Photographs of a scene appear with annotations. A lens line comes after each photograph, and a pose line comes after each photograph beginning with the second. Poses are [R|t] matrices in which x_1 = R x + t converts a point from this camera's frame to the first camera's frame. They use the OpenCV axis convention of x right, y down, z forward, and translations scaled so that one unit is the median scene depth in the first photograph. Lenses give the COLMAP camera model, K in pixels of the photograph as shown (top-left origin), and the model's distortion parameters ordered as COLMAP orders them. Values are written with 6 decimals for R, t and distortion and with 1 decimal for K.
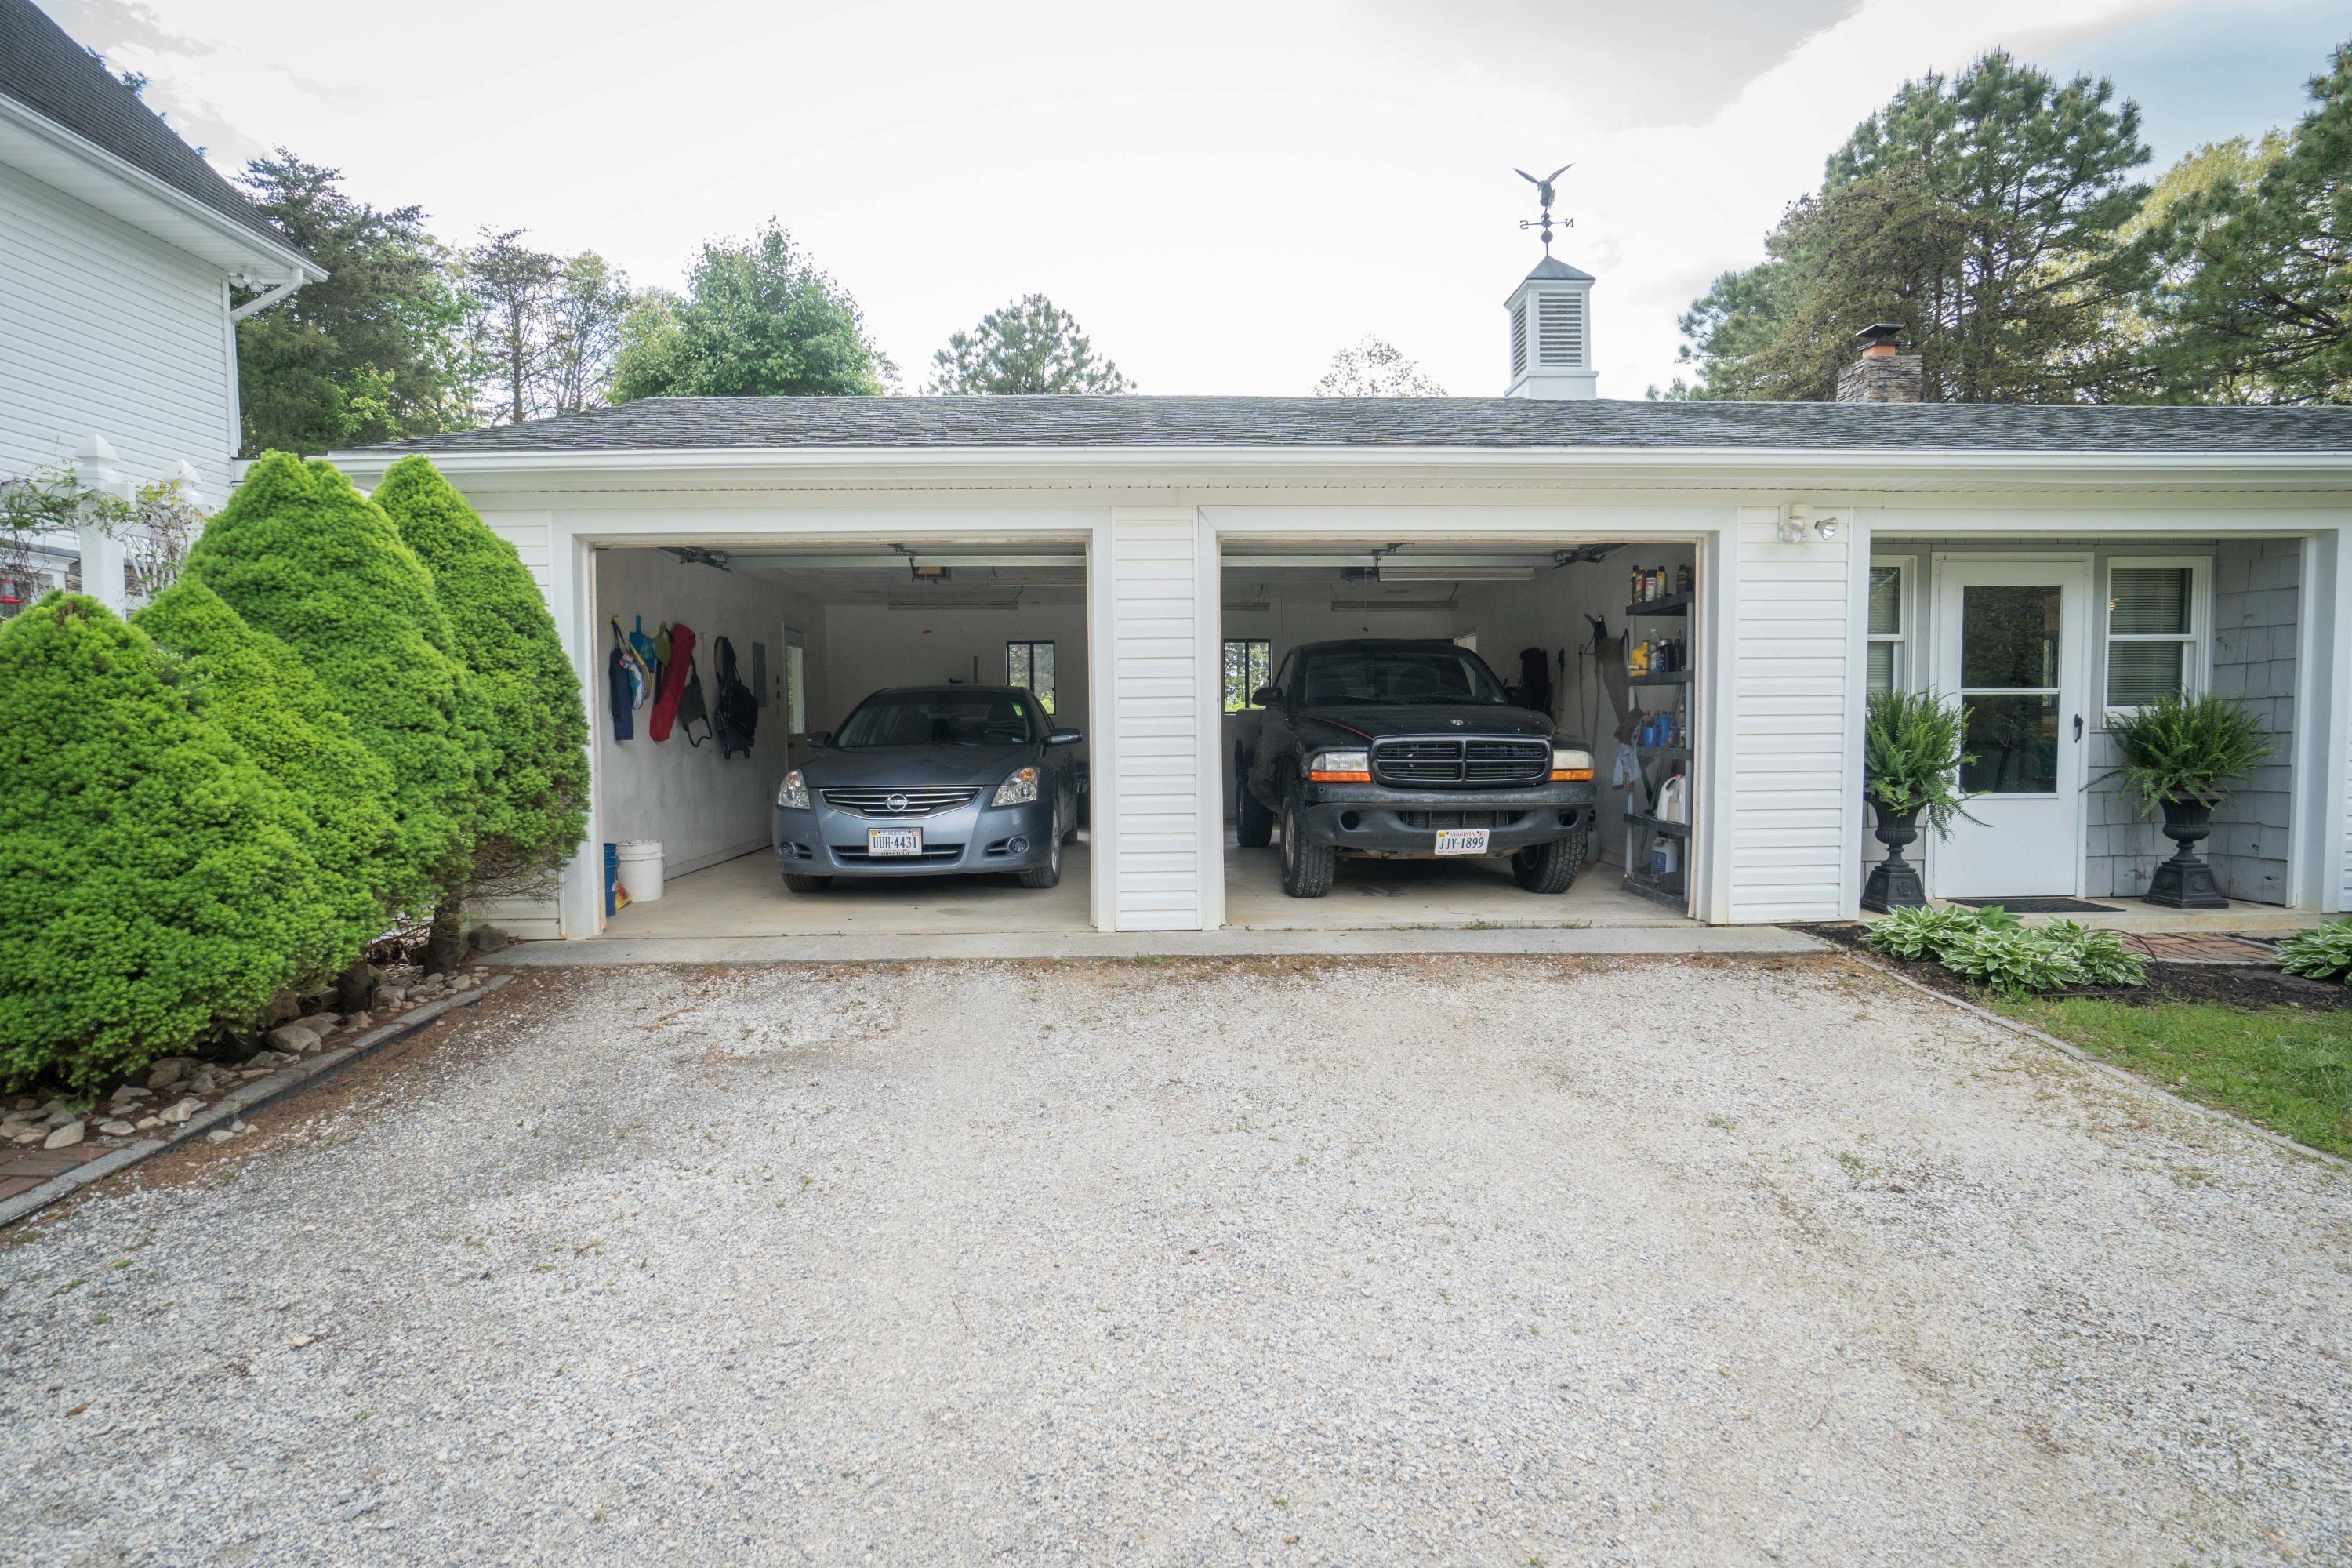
lens RADIAL K [[1168.8, 0, 1176.0], [0, 1168.8, 784.0], [0, 0, 1]] dist [-0.039392, 0.017346]
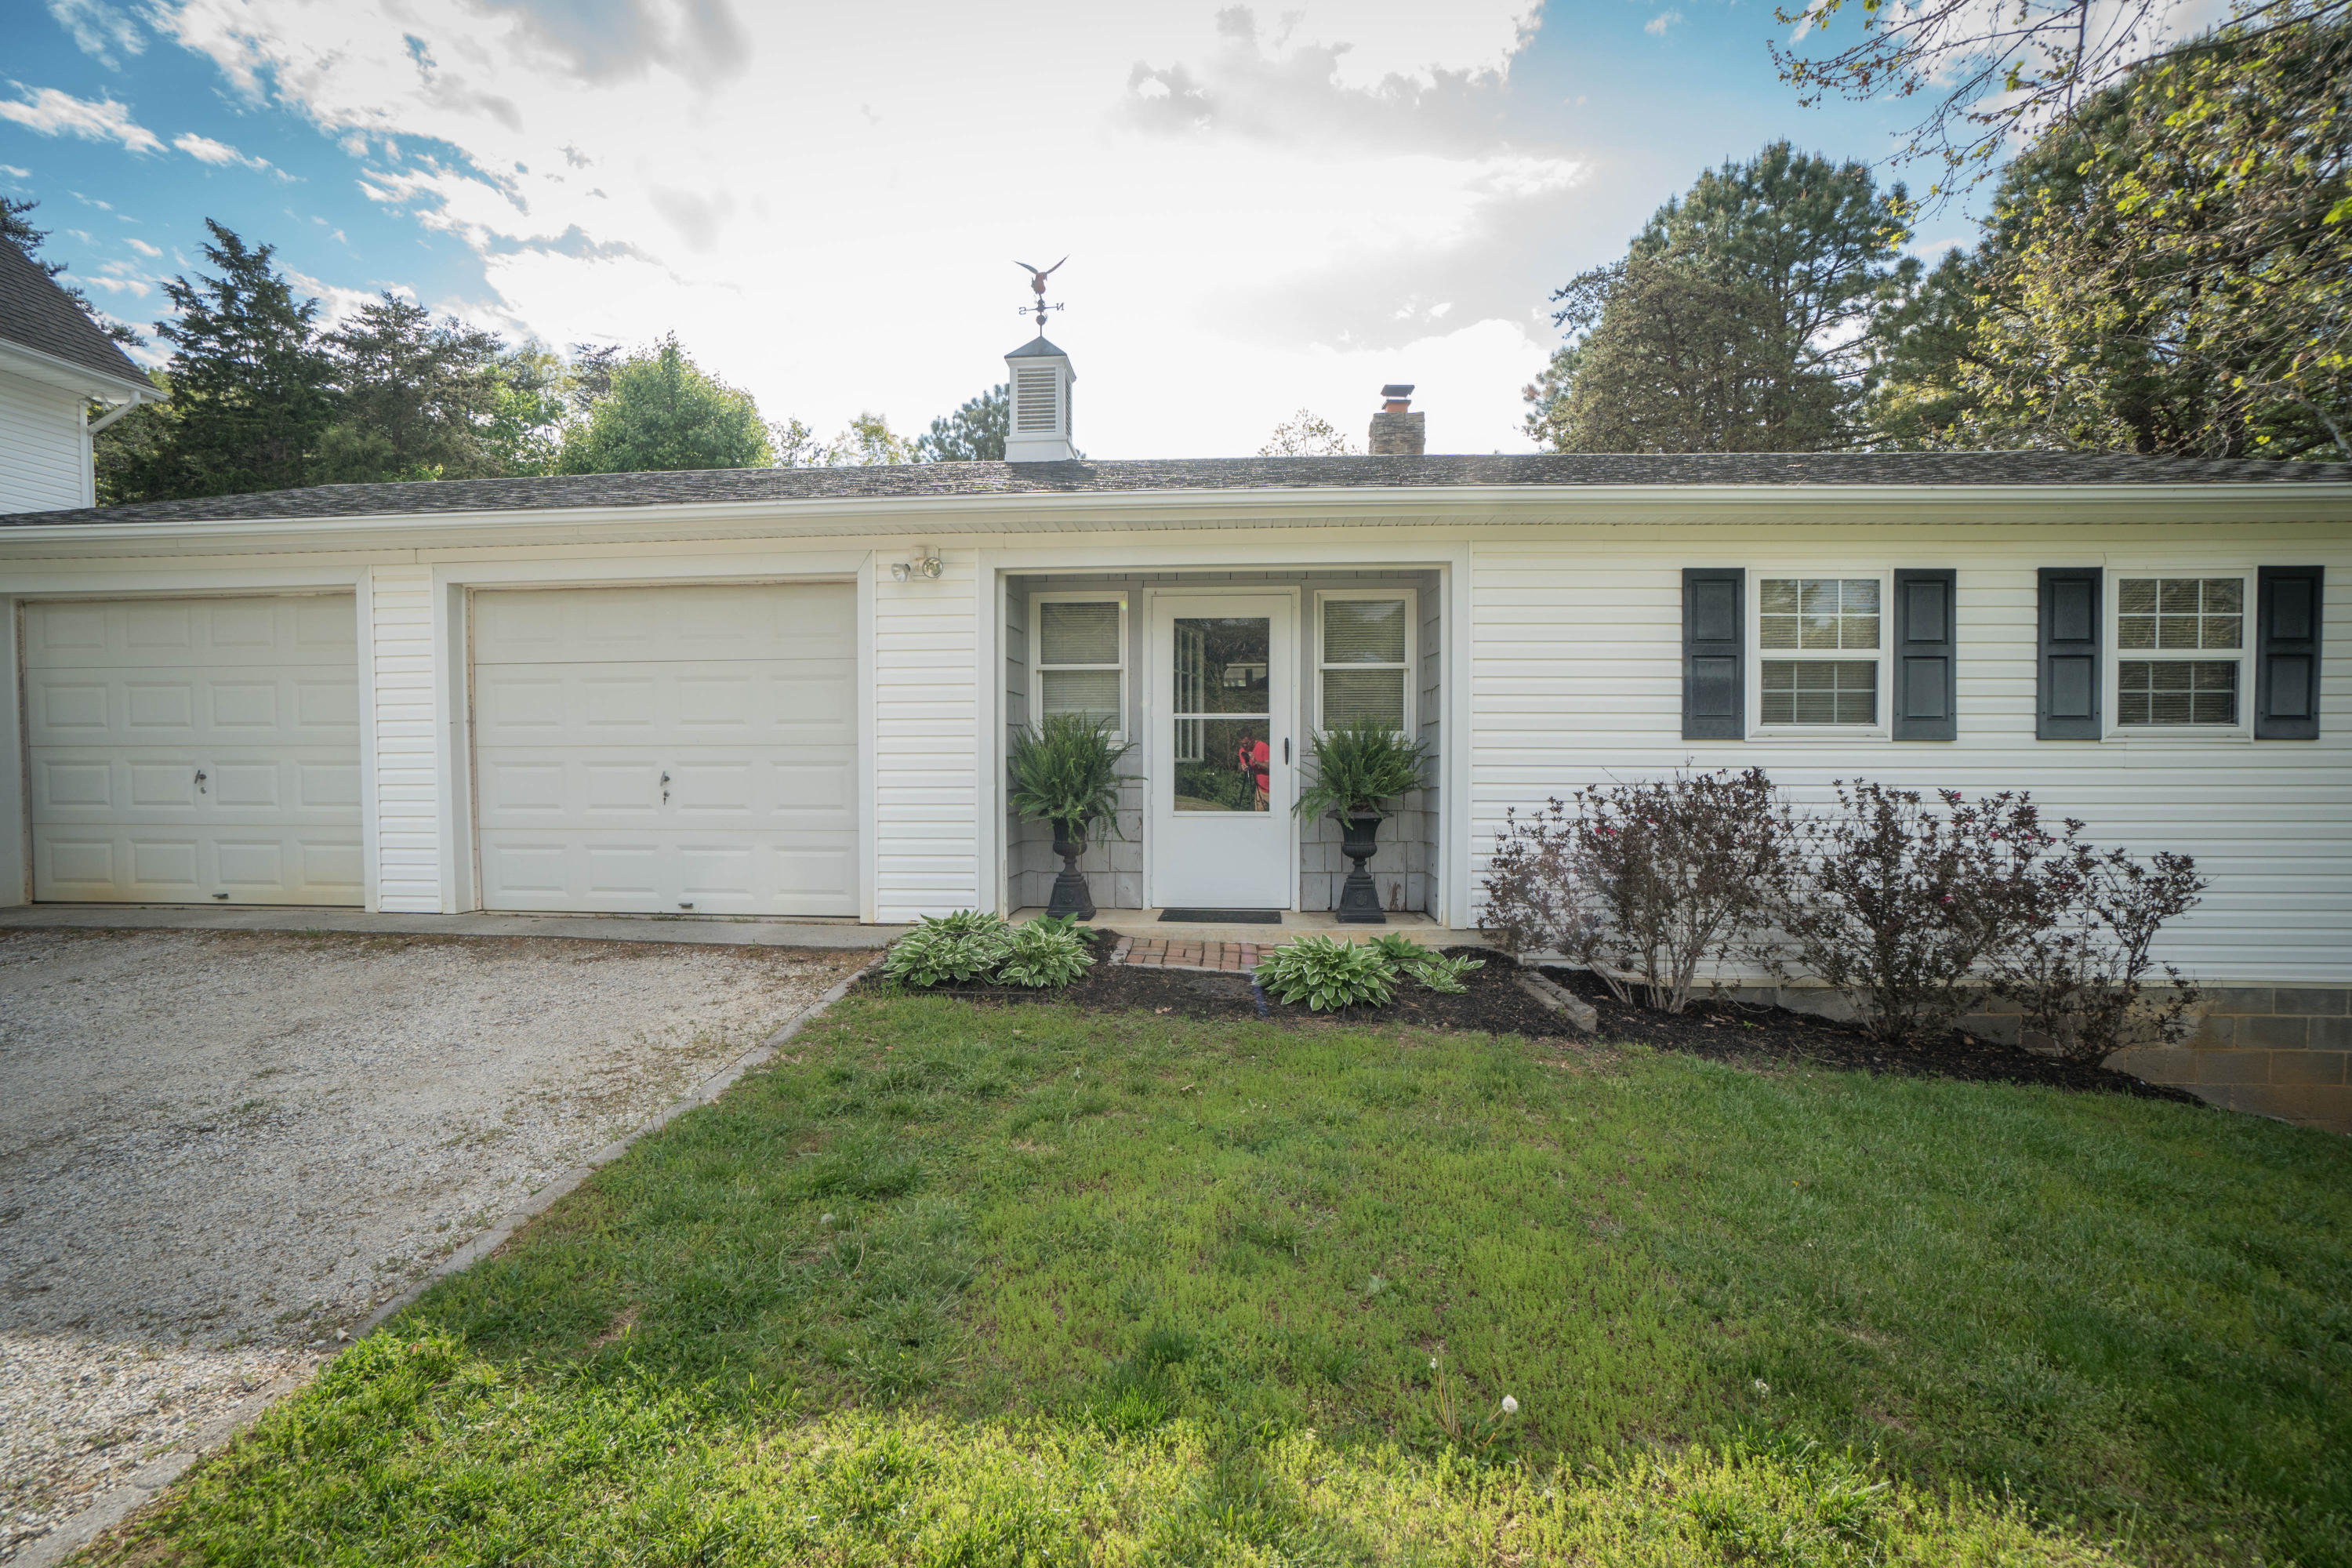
lens RADIAL K [[1035.8, 0, 1169.0], [0, 1035.8, 783.6], [0, 0, 1]] dist [-0.063343, 0.021991]
pose [[0.994853, 0.008577, -0.100967, 0.551831], [-0.011235, 0.999604, -0.025783, 0.005369], [0.100706, 0.026784, 0.994556, 0.028388]]
